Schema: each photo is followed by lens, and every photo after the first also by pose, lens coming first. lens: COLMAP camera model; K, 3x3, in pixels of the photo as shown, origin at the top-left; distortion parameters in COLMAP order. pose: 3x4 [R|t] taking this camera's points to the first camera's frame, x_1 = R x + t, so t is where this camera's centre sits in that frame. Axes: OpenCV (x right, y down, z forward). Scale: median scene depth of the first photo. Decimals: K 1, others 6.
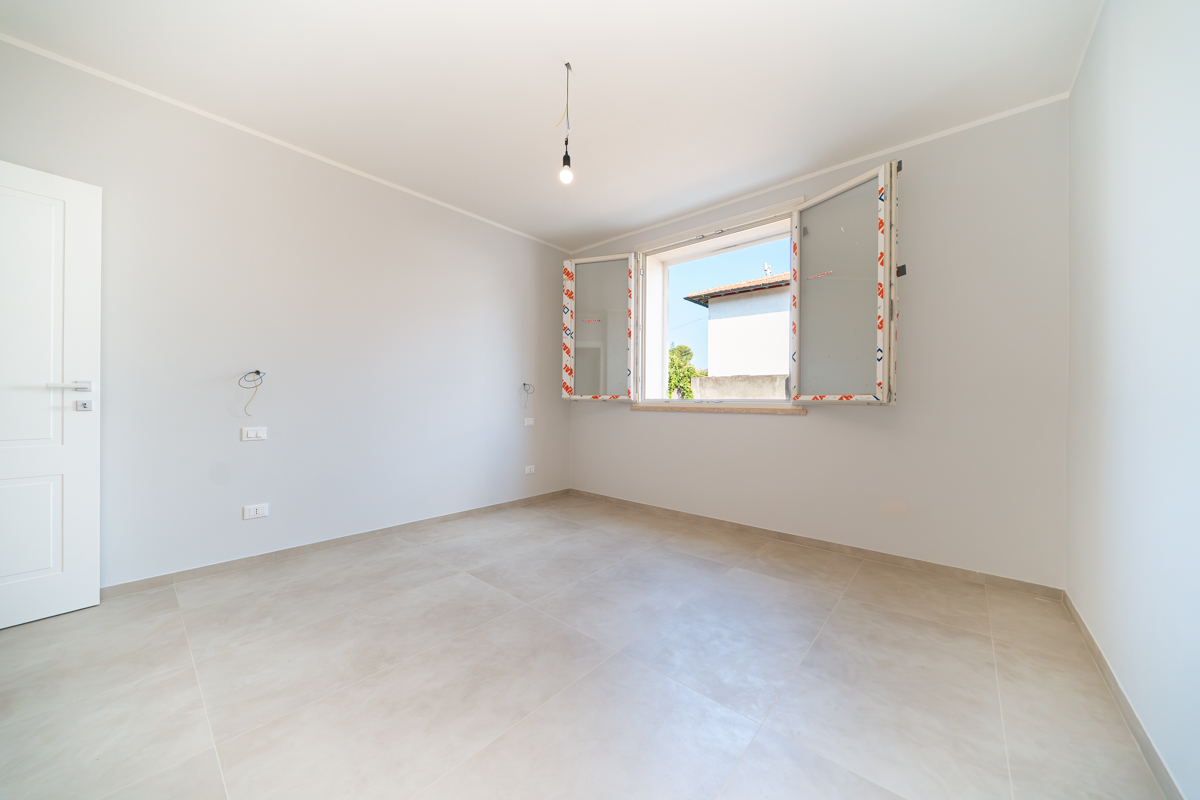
lens RADIAL K [[411.8, 0, 597.5], [0, 411.8, 401.1], [0, 0, 1]] dist [-0.000955, -0.000211]
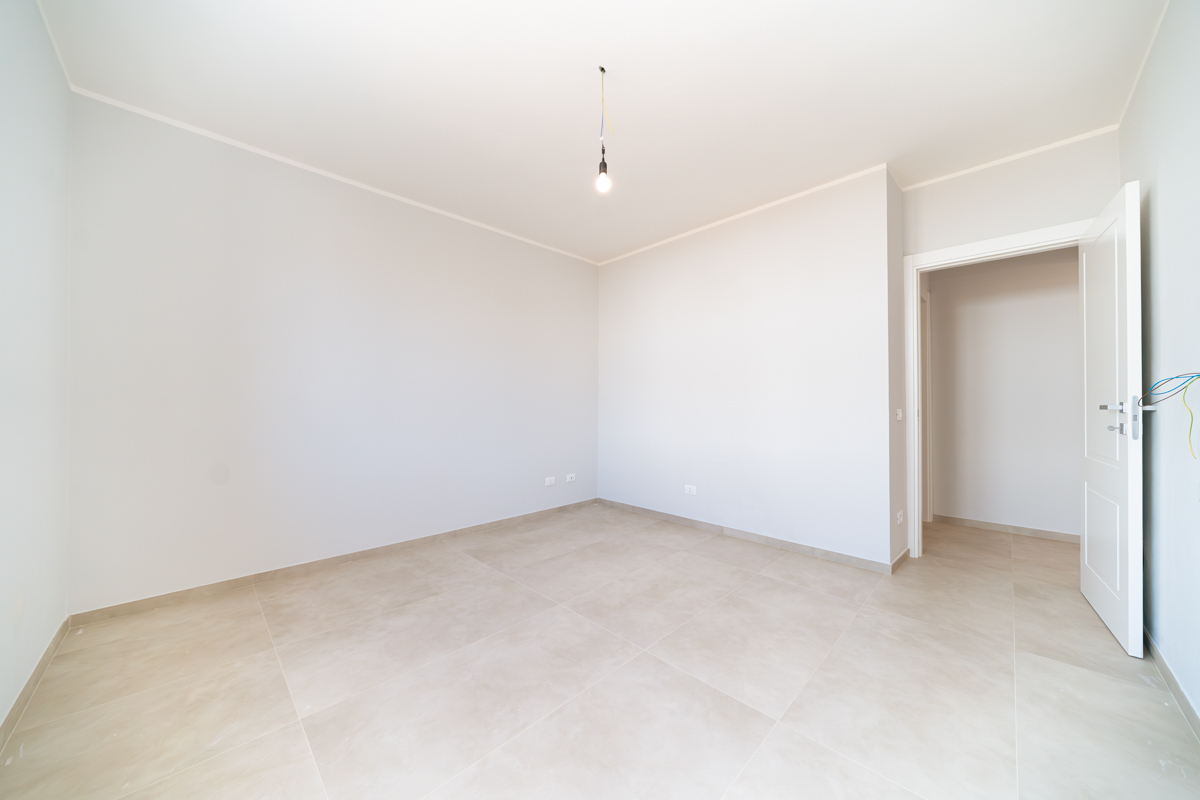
lens RADIAL K [[411.8, 0, 597.5], [0, 411.8, 401.1], [0, 0, 1]] dist [-0.000955, -0.000211]
pose [[-0.997740, -0.010390, 0.066388, -0.118514], [-0.010908, 0.999913, -0.007445, -0.032496], [-0.066304, -0.008152, -0.997766, 1.817210]]
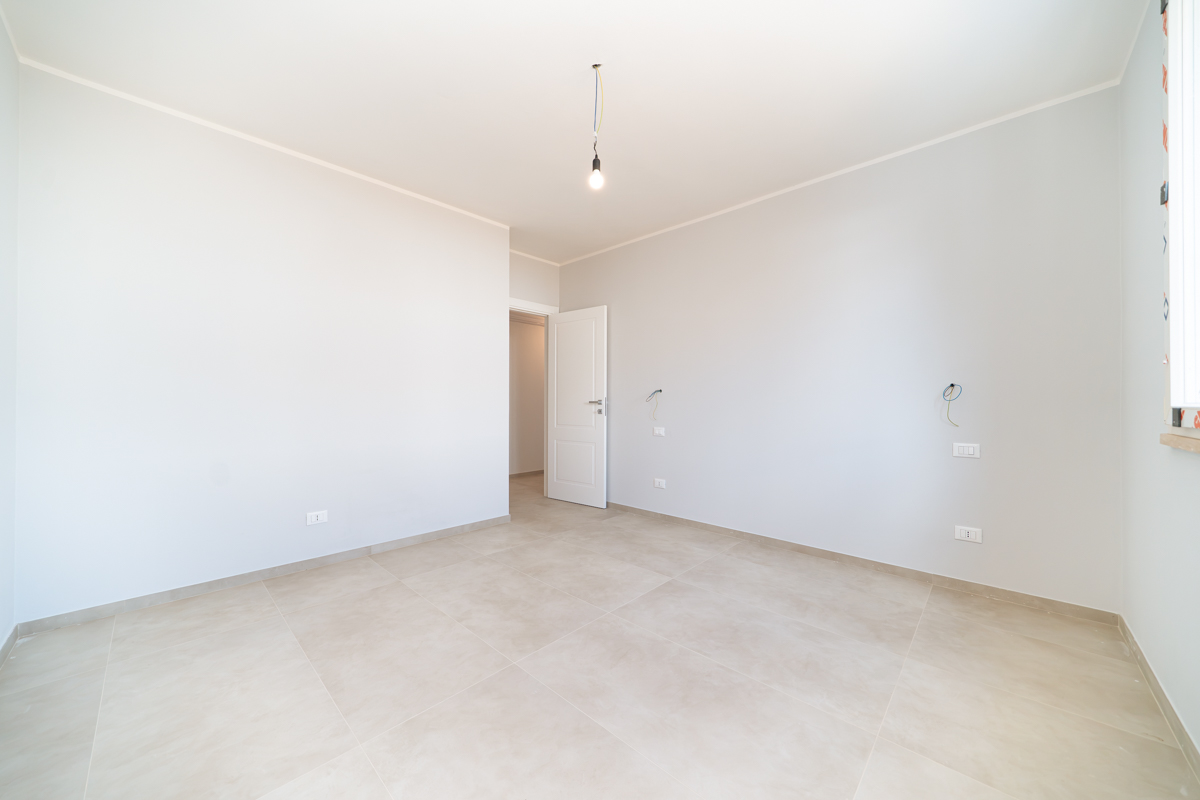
lens RADIAL K [[429.3, 0, 599.9], [0, 429.3, 408.2], [0, 0, 1]] dist [-0.000166, -0.000028]
pose [[-0.034347, 0.005966, -0.999392, 0.848701], [-0.003015, 0.999977, 0.006073, -0.016685], [0.999405, 0.003222, -0.034328, 0.971632]]
